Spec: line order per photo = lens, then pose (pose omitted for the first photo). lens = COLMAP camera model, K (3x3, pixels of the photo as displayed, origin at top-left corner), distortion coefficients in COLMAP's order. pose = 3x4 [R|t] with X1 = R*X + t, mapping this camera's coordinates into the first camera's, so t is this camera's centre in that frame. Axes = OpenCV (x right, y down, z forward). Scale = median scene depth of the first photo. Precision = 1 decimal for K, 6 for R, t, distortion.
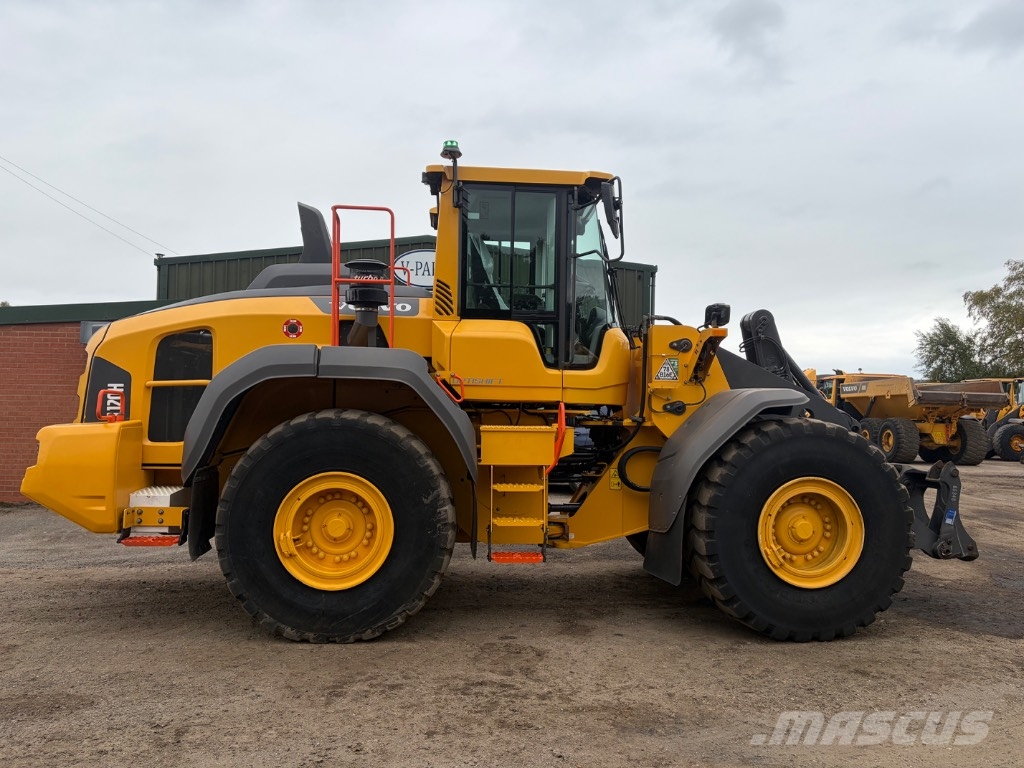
lens RADIAL K [[771.8, 0, 515.8], [0, 771.8, 384.5], [0, 0, 1]] dist [0.050304, -0.048945]
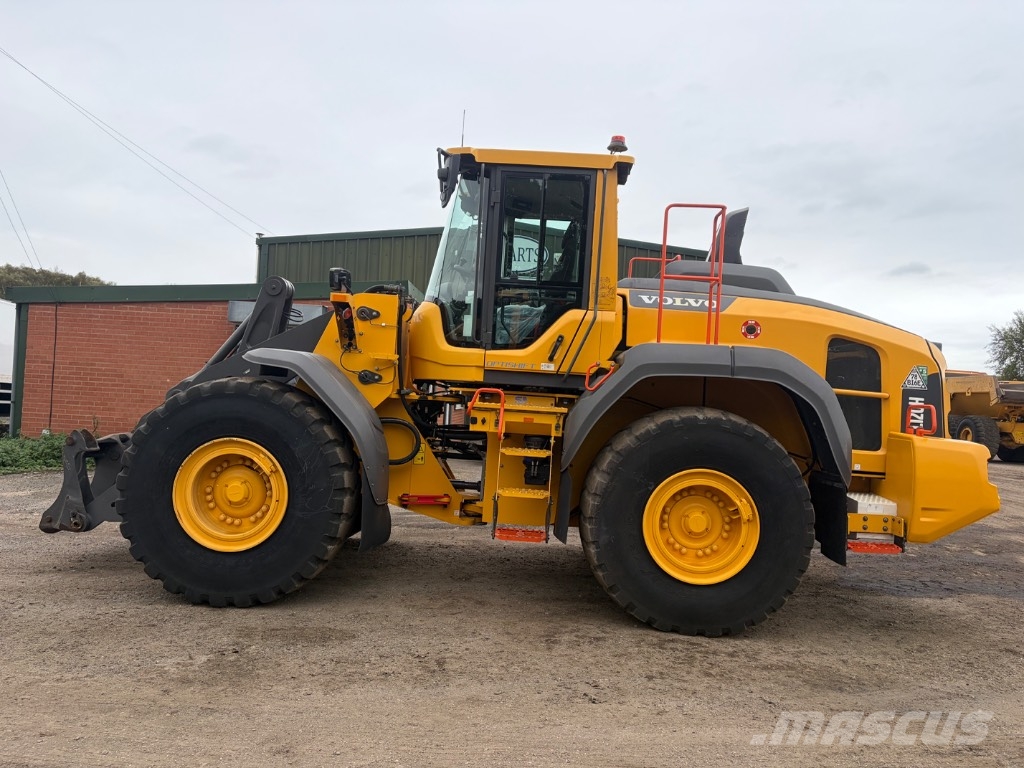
lens RADIAL K [[771.8, 0, 511.5], [0, 771.8, 380.9], [0, 0, 1]] dist [0.050304, -0.048945]
pose [[0.997330, 0.034899, -0.064151, -0.193276], [-0.033595, 0.999209, 0.021295, -0.012313], [0.064844, -0.019083, 0.997713, -0.130827]]
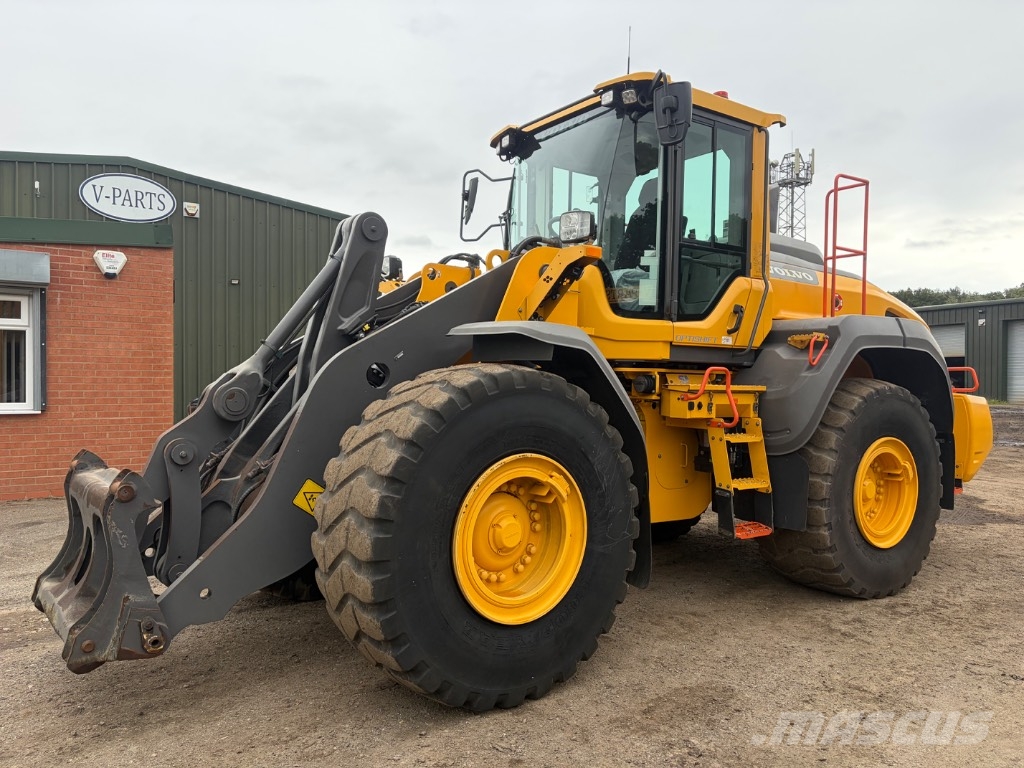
lens RADIAL K [[771.8, 0, 514.5], [0, 771.8, 385.4], [0, 0, 1]] dist [0.050304, -0.048945]
pose [[0.831306, -0.013309, 0.555656, -1.023851], [-0.017575, 0.998584, 0.050212, 0.002047], [-0.555537, -0.051507, 0.829895, 0.311613]]
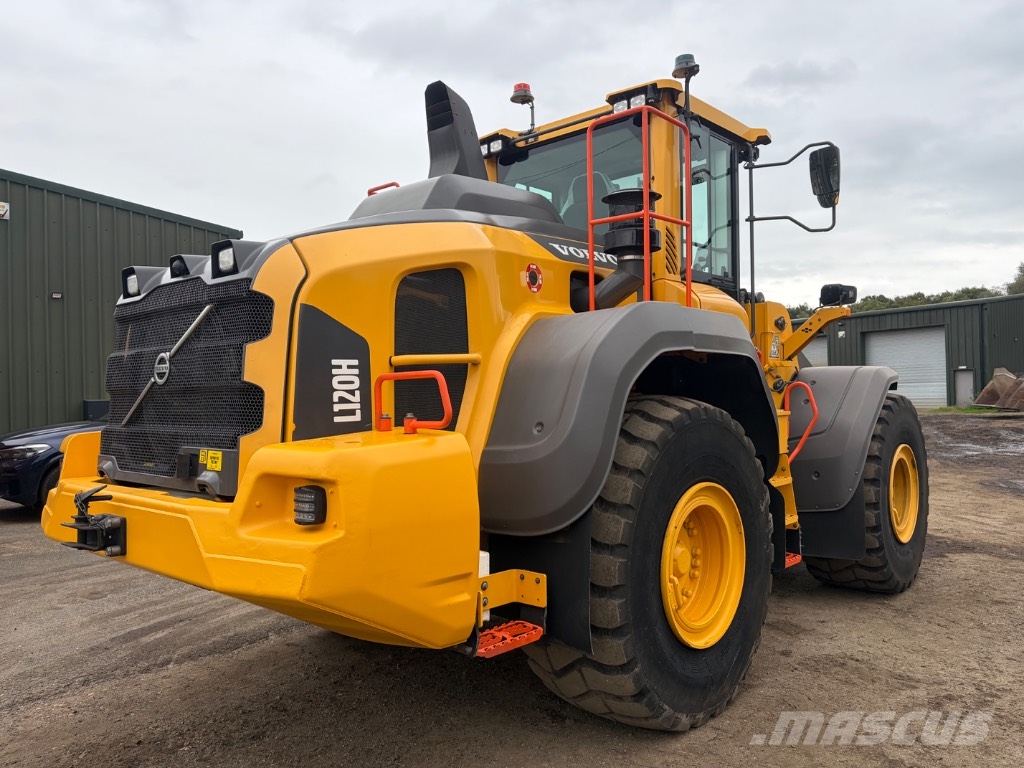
lens RADIAL K [[771.8, 0, 516.4], [0, 771.8, 384.3], [0, 0, 1]] dist [0.050304, -0.048945]
pose [[0.730682, -0.018237, 0.682474, -0.860456], [0.002624, 0.999711, 0.023905, 0.003850], [-0.682712, -0.015676, 0.730519, 0.601253]]
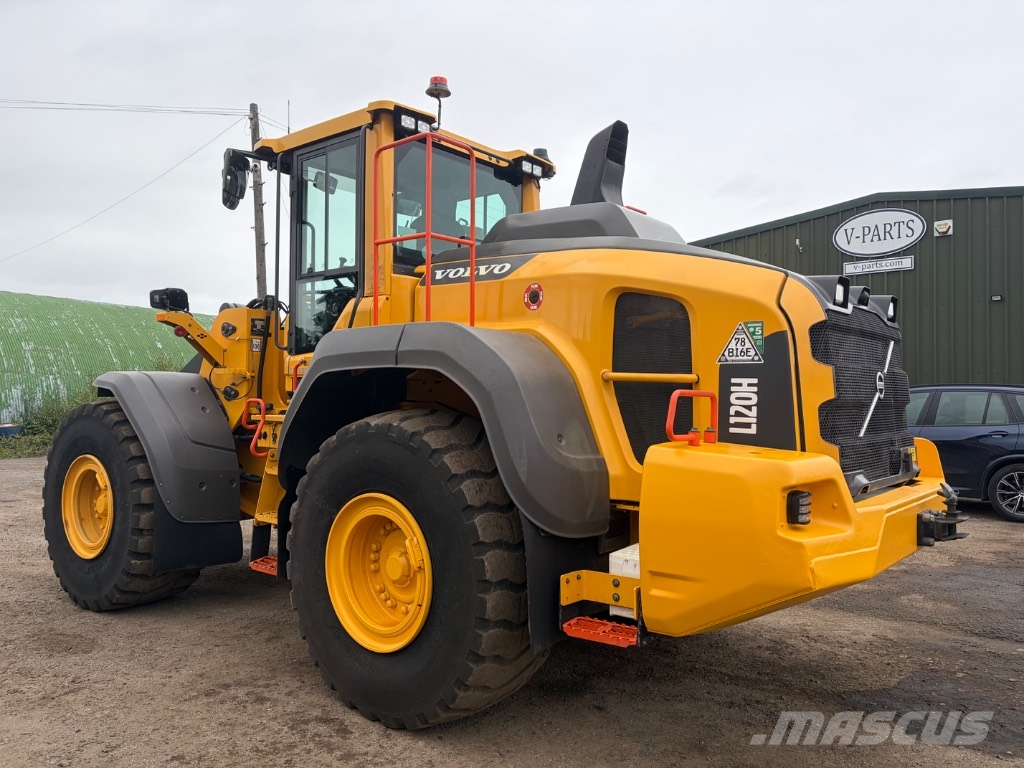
lens RADIAL K [[771.8, 0, 510.3], [0, 771.8, 381.9], [0, 0, 1]] dist [0.050304, -0.048945]
pose [[0.751528, -0.026568, -0.659166, 0.602790], [0.030875, 0.999510, -0.005084, 0.016643], [0.658979, -0.016531, 0.751980, 0.428808]]
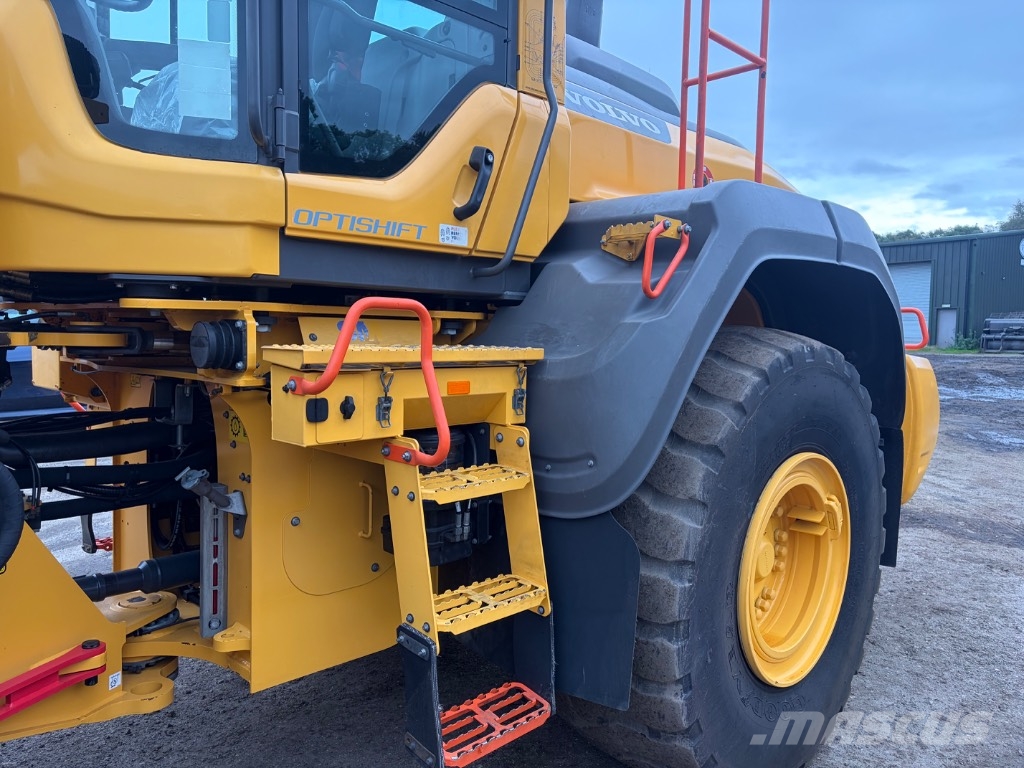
lens RADIAL K [[771.8, 0, 516.9], [0, 771.8, 385.3], [0, 0, 1]] dist [0.050304, -0.048945]
pose [[0.720410, -0.062614, 0.690716, -0.481590], [-0.025727, 0.992818, 0.116833, 0.019969], [-0.693071, -0.101937, 0.713625, 0.686246]]
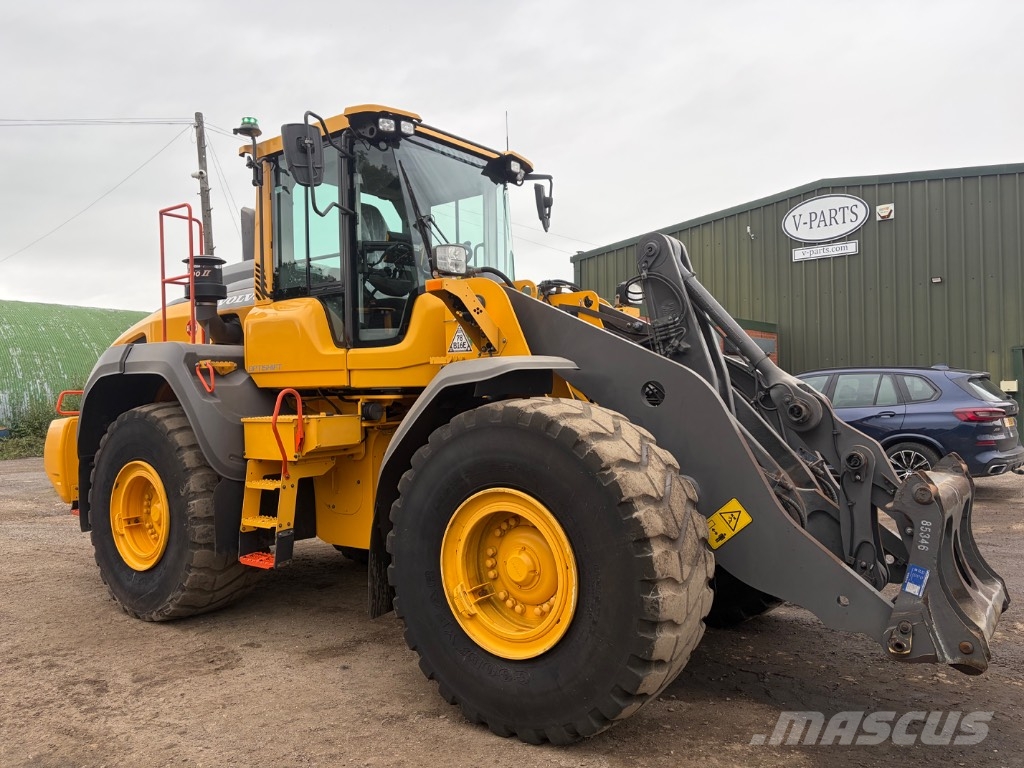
lens RADIAL K [[771.8, 0, 511.6], [0, 771.8, 385.0], [0, 0, 1]] dist [0.050304, -0.048945]
pose [[0.734240, -0.036001, -0.677935, 0.896079], [0.056462, 0.998372, 0.008135, 0.028257], [0.676538, -0.044251, 0.735077, 0.567579]]
